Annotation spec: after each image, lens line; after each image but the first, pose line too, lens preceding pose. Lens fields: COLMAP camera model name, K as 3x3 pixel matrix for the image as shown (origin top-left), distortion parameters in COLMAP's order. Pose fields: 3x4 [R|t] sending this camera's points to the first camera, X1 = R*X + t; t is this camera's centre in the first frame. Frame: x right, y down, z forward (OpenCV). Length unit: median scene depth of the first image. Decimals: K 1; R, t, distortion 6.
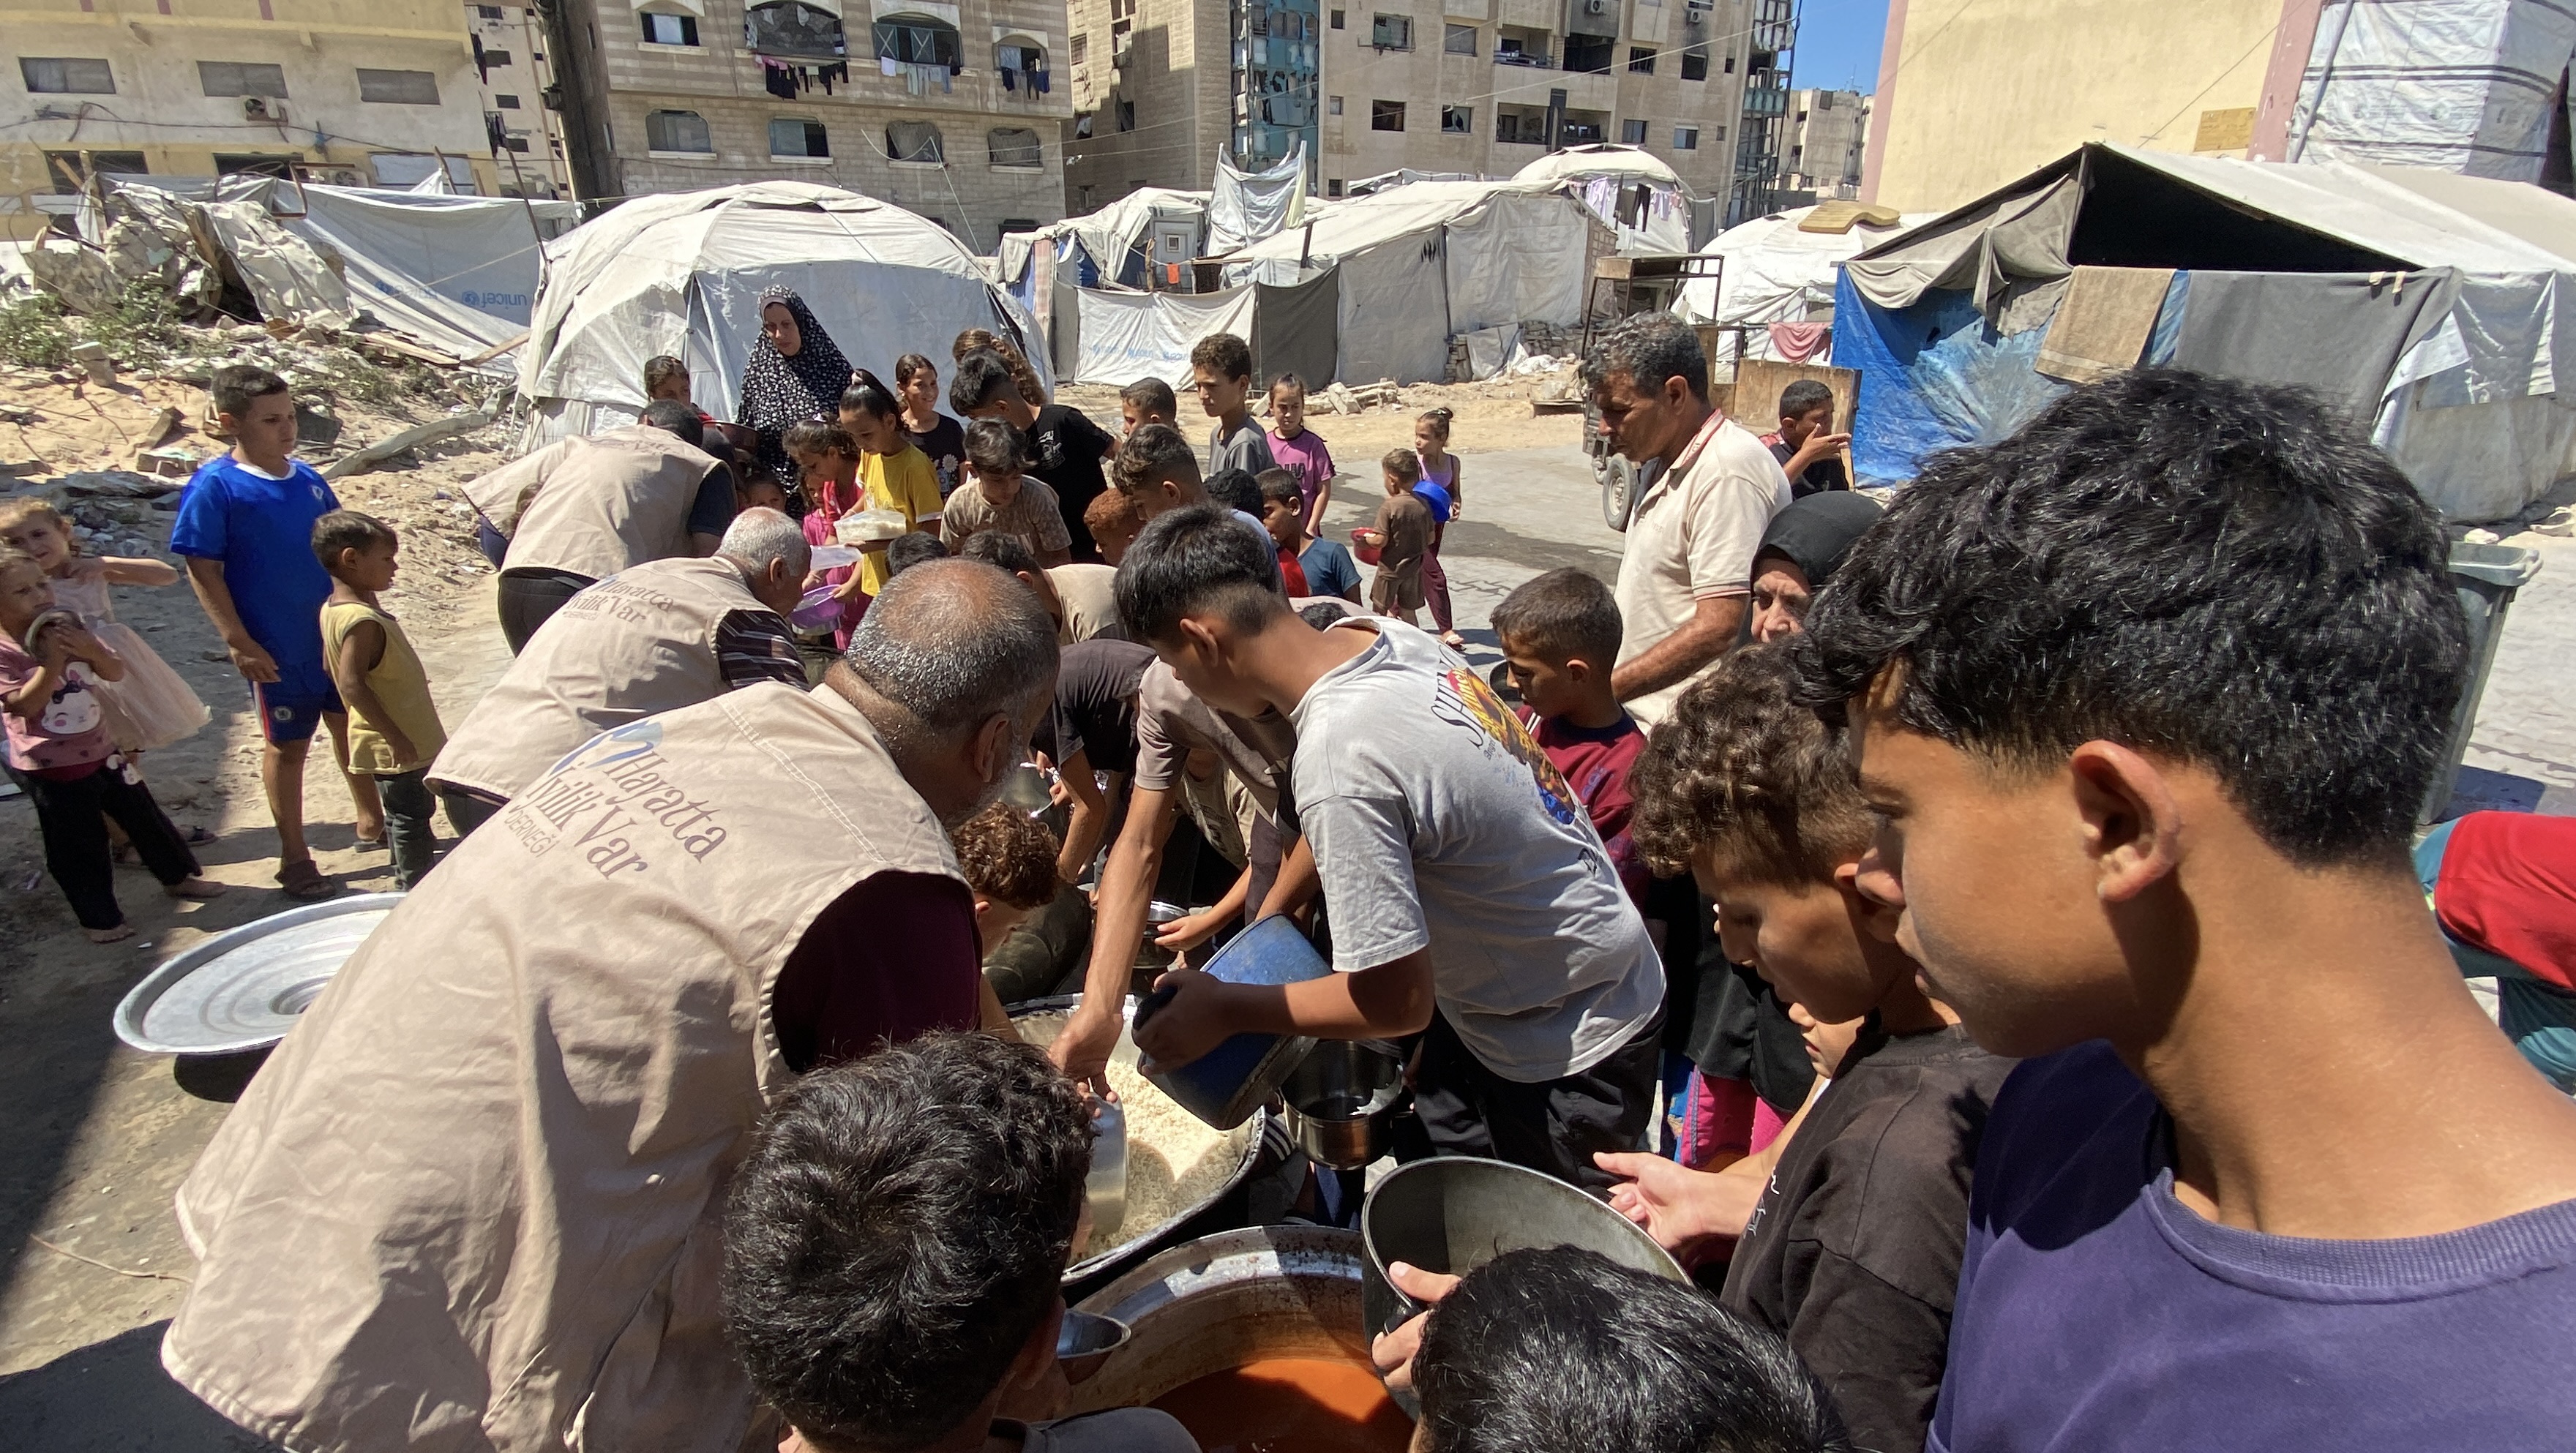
lens RADIAL K [[1269.6, 0, 1283.6], [0, 1269.6, 732.0], [0, 0, 1]] dist [0.009432, -0.007596]
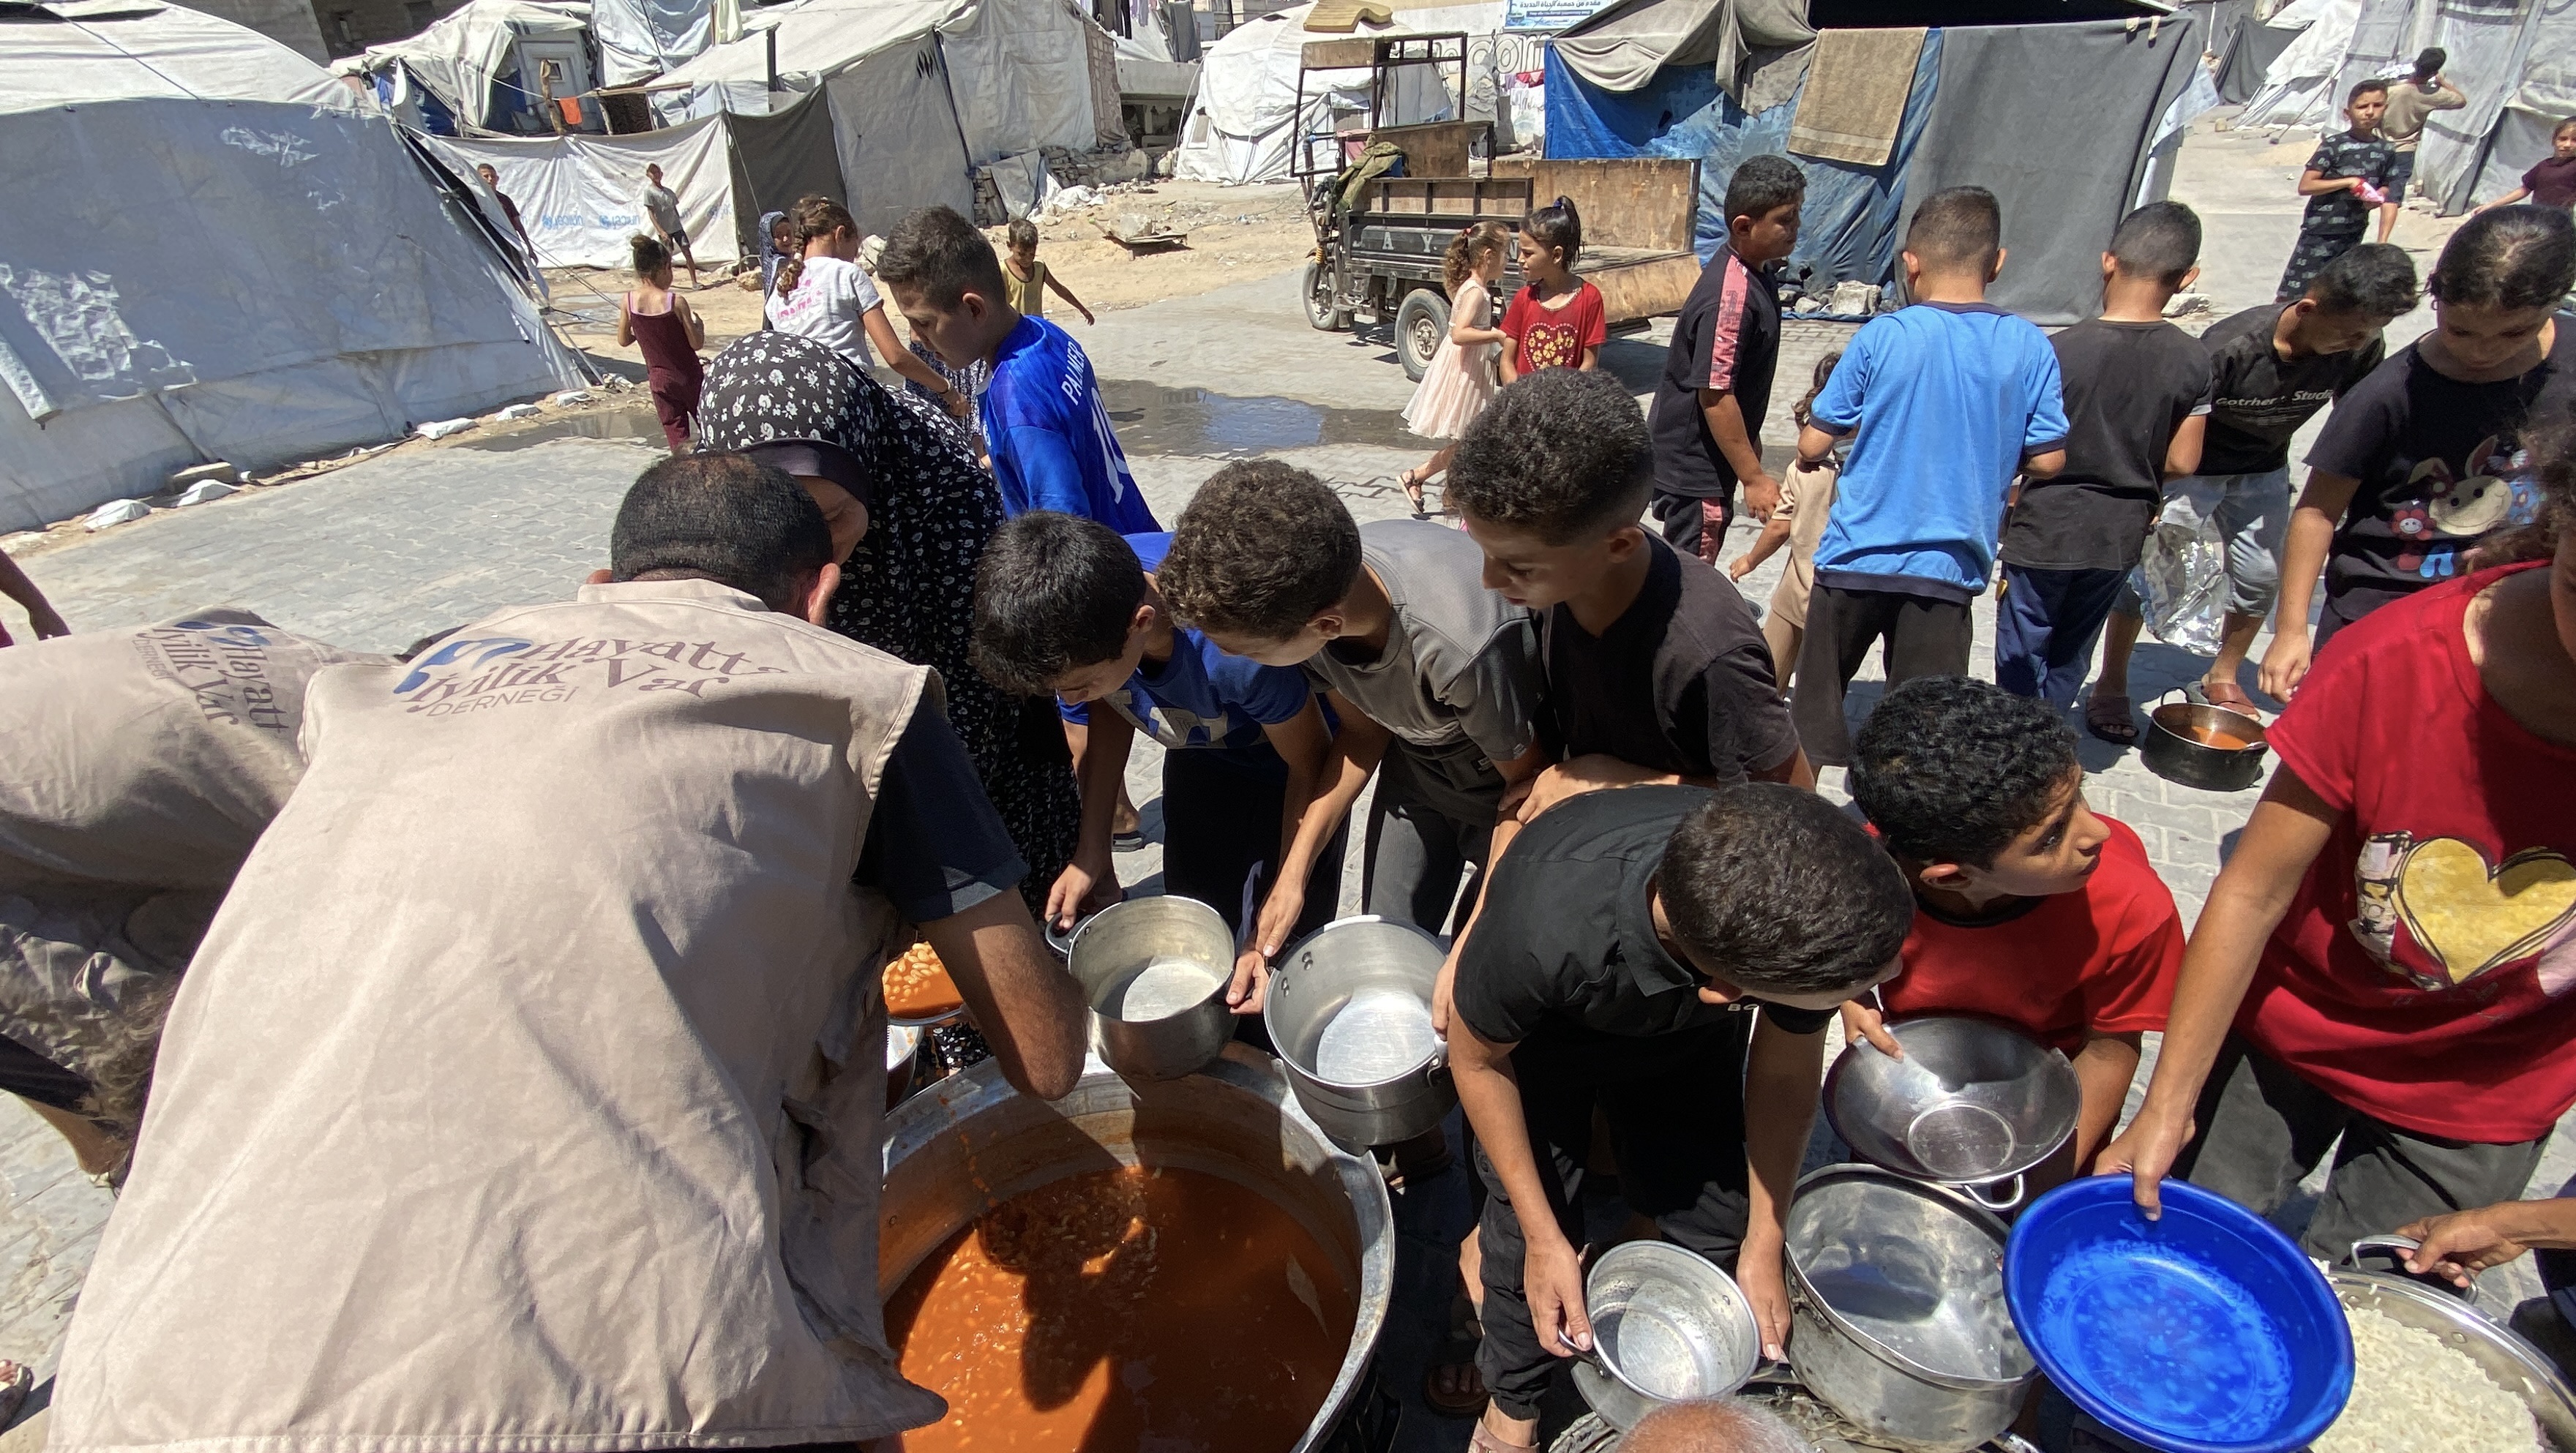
lens RADIAL K [[1269.6, 0, 1290.8], [0, 1269.6, 739.2], [0, 0, 1]] dist [0.009432, -0.007596]
pose [[0.902975, -0.229428, 0.363316, -0.072890], [0.185378, 0.970792, 0.152307, -0.034726], [-0.387648, -0.070178, 0.919132, 0.117175]]
